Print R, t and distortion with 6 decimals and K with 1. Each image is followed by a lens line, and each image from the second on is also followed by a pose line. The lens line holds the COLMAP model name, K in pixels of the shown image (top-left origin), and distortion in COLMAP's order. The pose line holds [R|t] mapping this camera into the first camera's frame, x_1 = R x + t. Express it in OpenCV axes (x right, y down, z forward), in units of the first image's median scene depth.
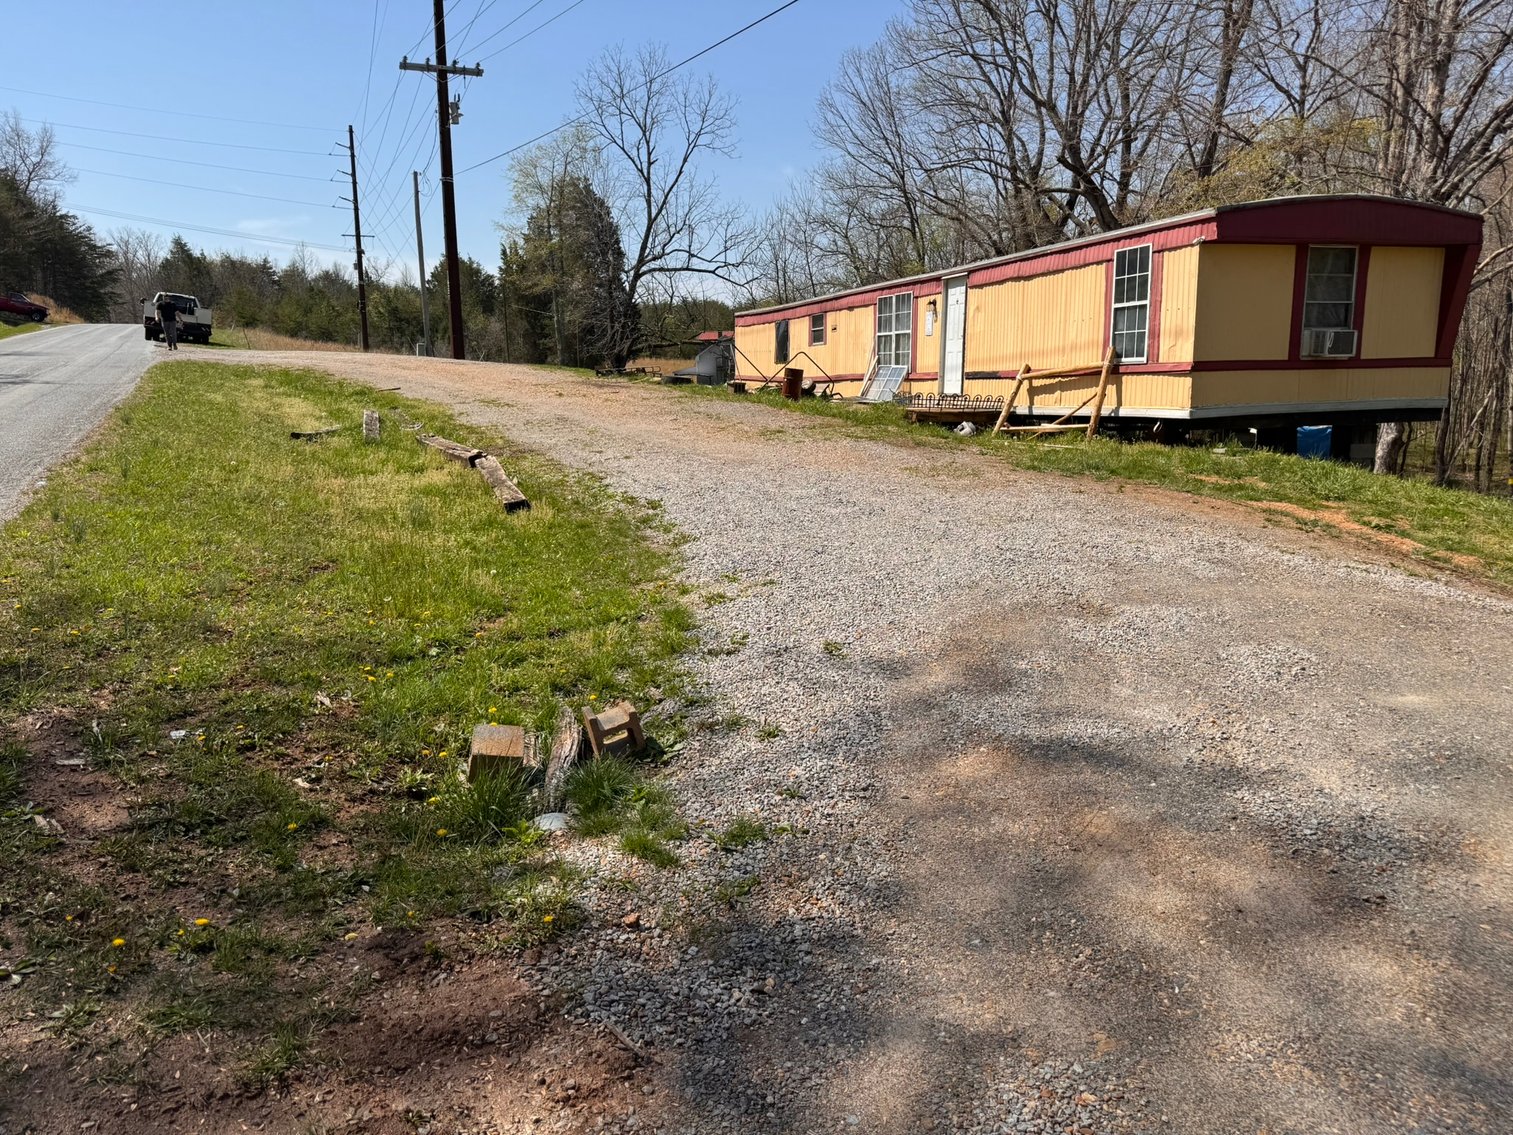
lens RADIAL K [[1064.7, 0, 764.7], [0, 1064.7, 590.7], [0, 0, 1]] dist [0.076599, -0.092514]
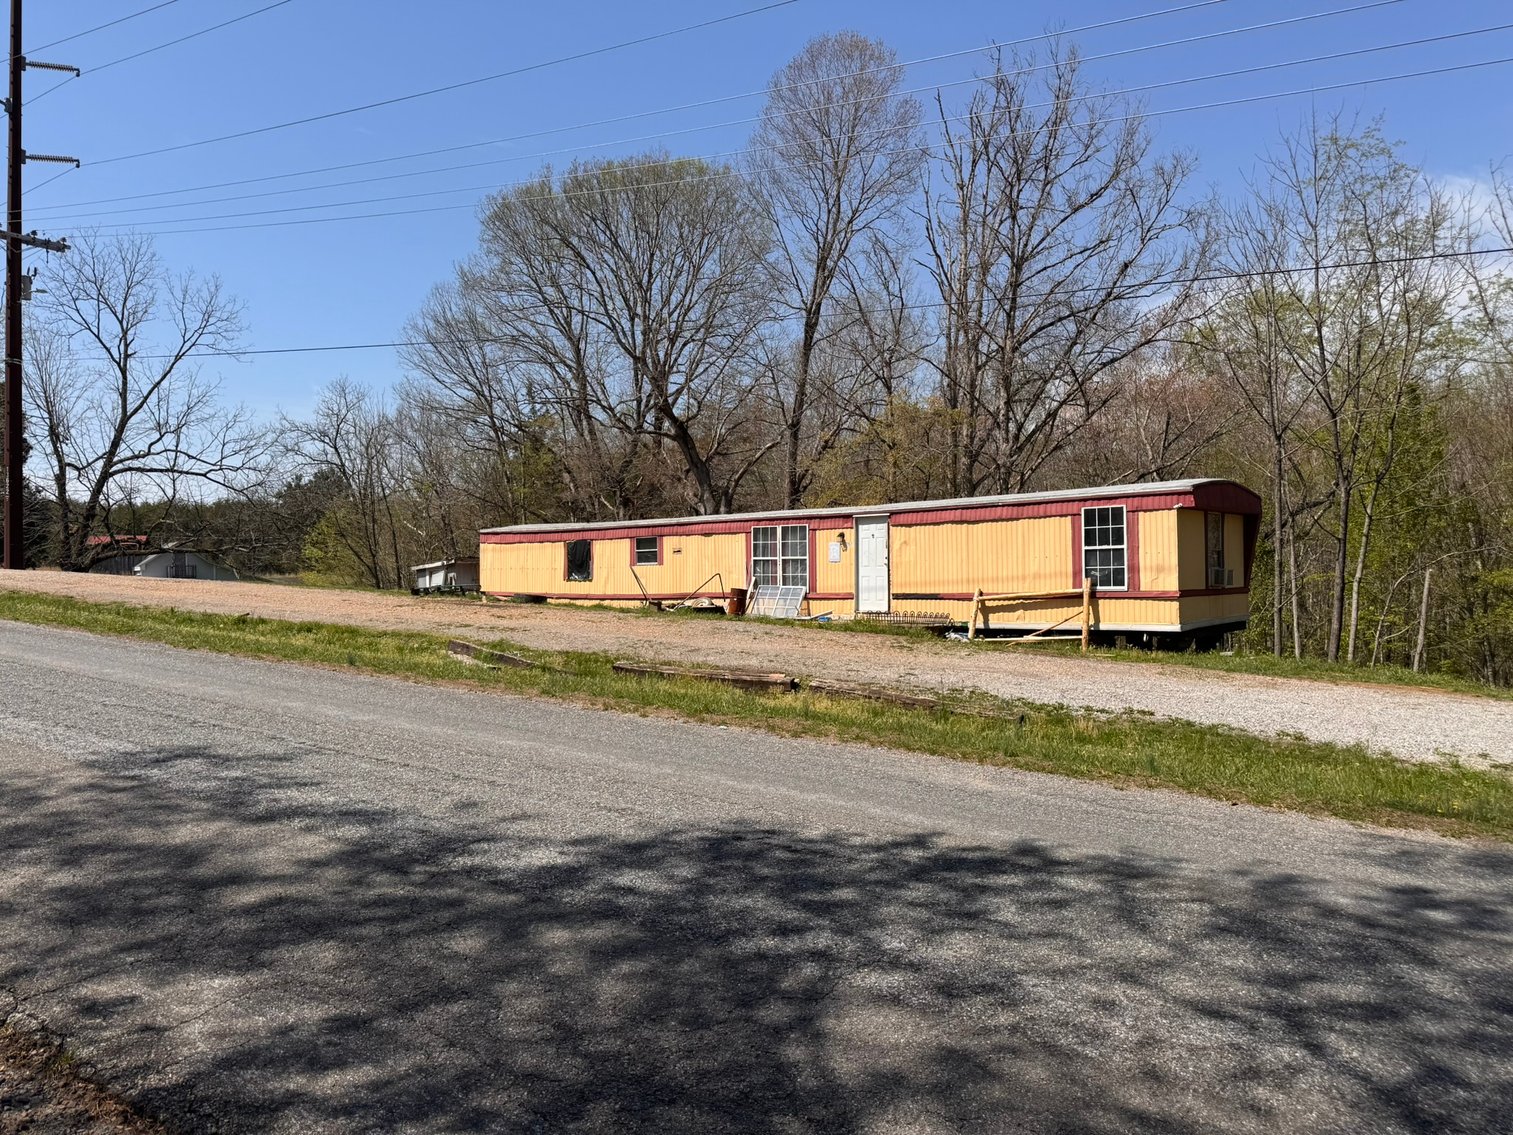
lens RADIAL K [[1064.7, 0, 762.5], [0, 1064.7, 588.6], [0, 0, 1]] dist [0.076599, -0.092514]
pose [[0.843520, 0.001405, 0.537096, -0.501353], [0.103255, 0.980919, -0.164730, -0.027092], [-0.527079, 0.194411, 0.827280, 0.089275]]
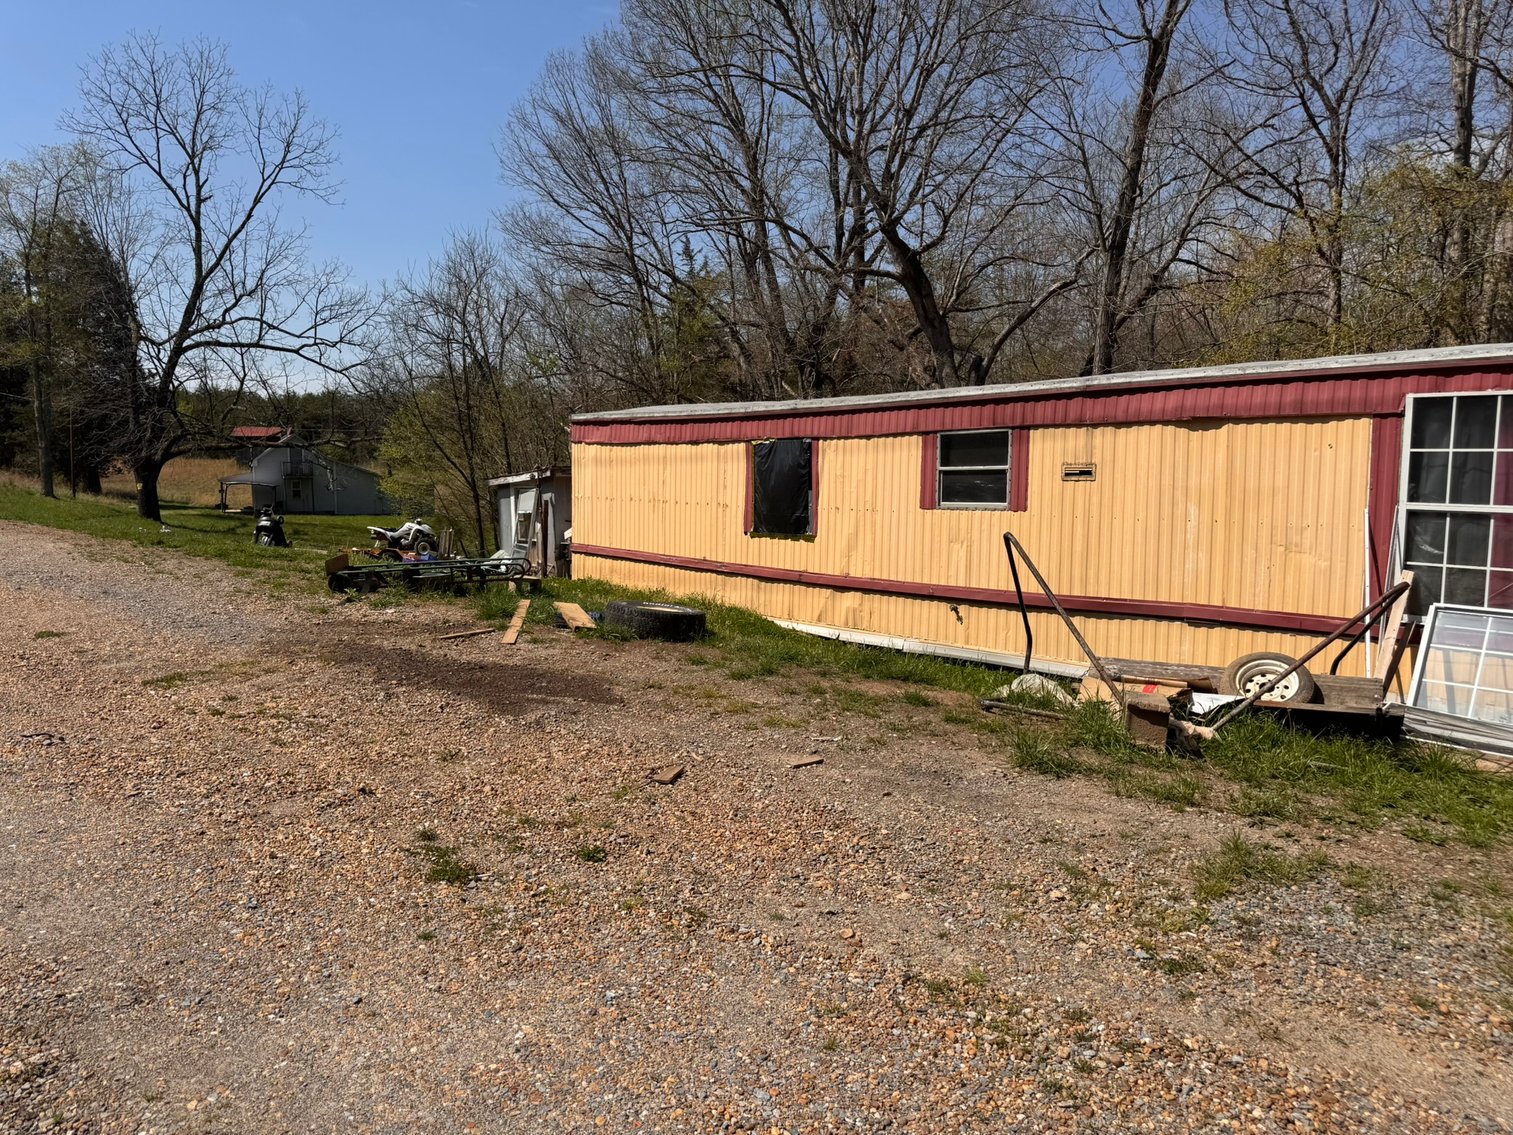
lens RADIAL K [[1064.7, 0, 747.8], [0, 1064.7, 564.0], [0, 0, 1]] dist [0.076599, -0.092514]
pose [[0.918015, -0.013383, 0.396320, -0.213150], [0.060167, 0.992560, -0.105852, -0.209364], [-0.391954, 0.121019, 0.911990, 0.818394]]
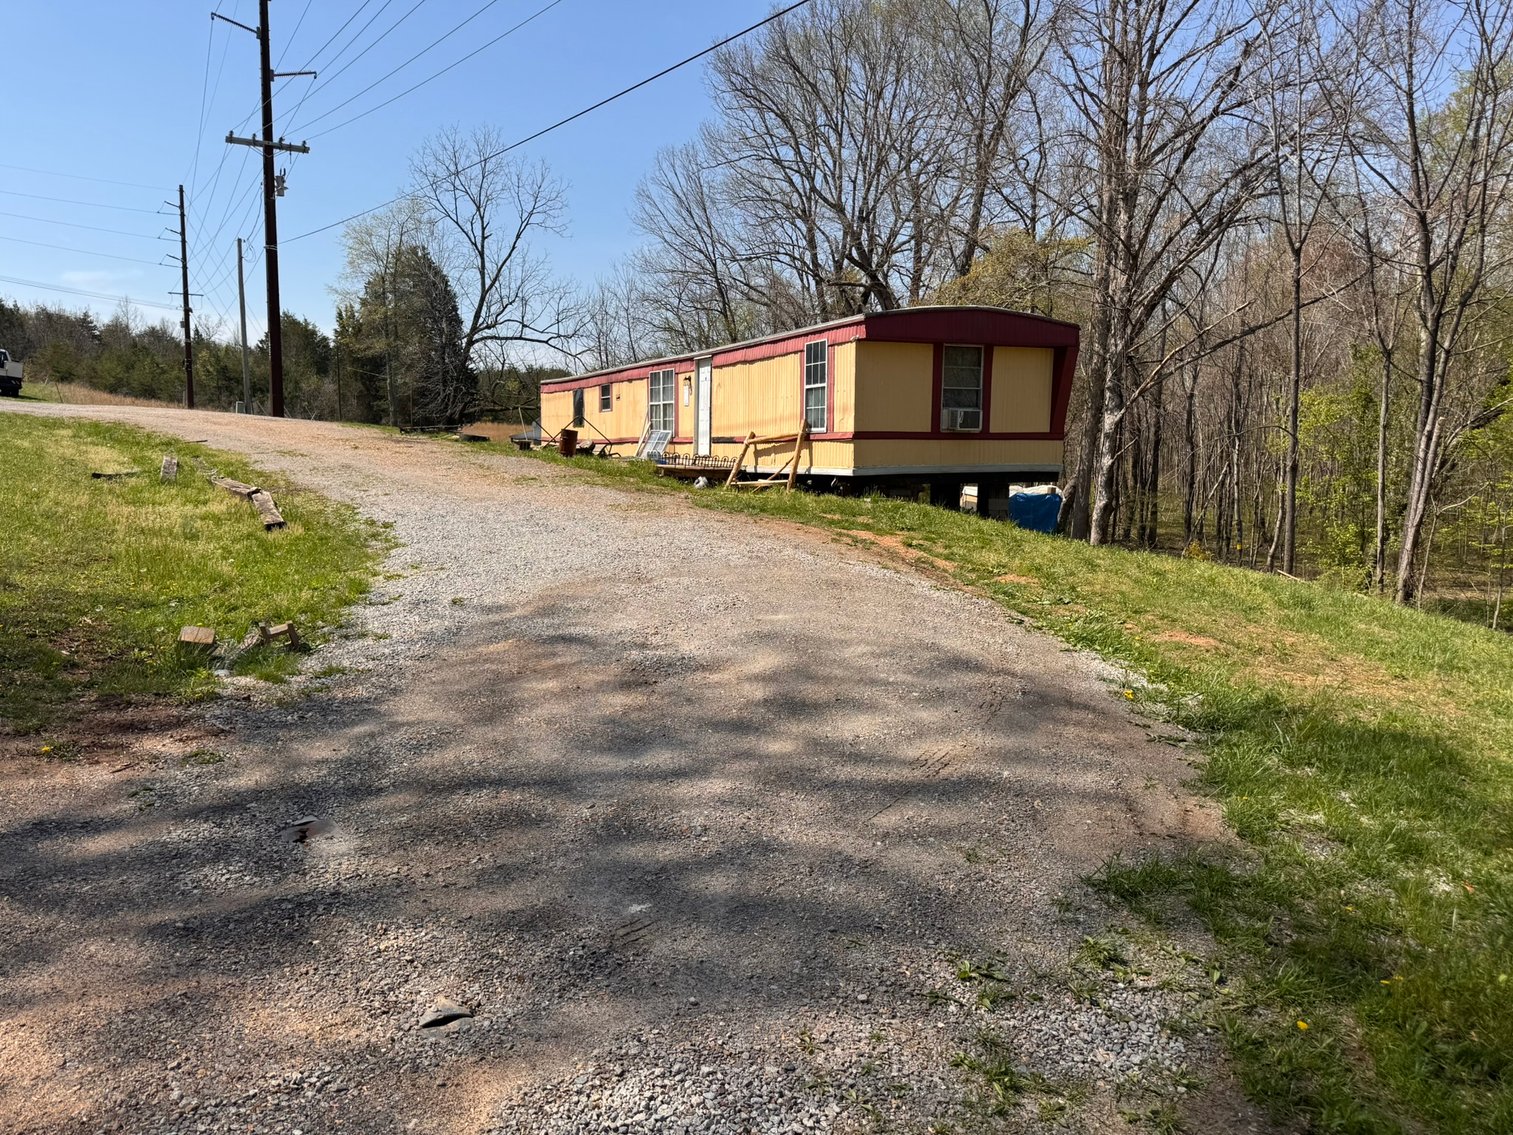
lens RADIAL K [[1064.7, 0, 753.0], [0, 1064.7, 590.3], [0, 0, 1]] dist [0.076599, -0.092514]
pose [[0.991995, 0.004429, 0.126202, 0.075141], [0.003613, 0.997980, -0.063427, 0.035385], [-0.126228, 0.063375, 0.989975, -0.144494]]
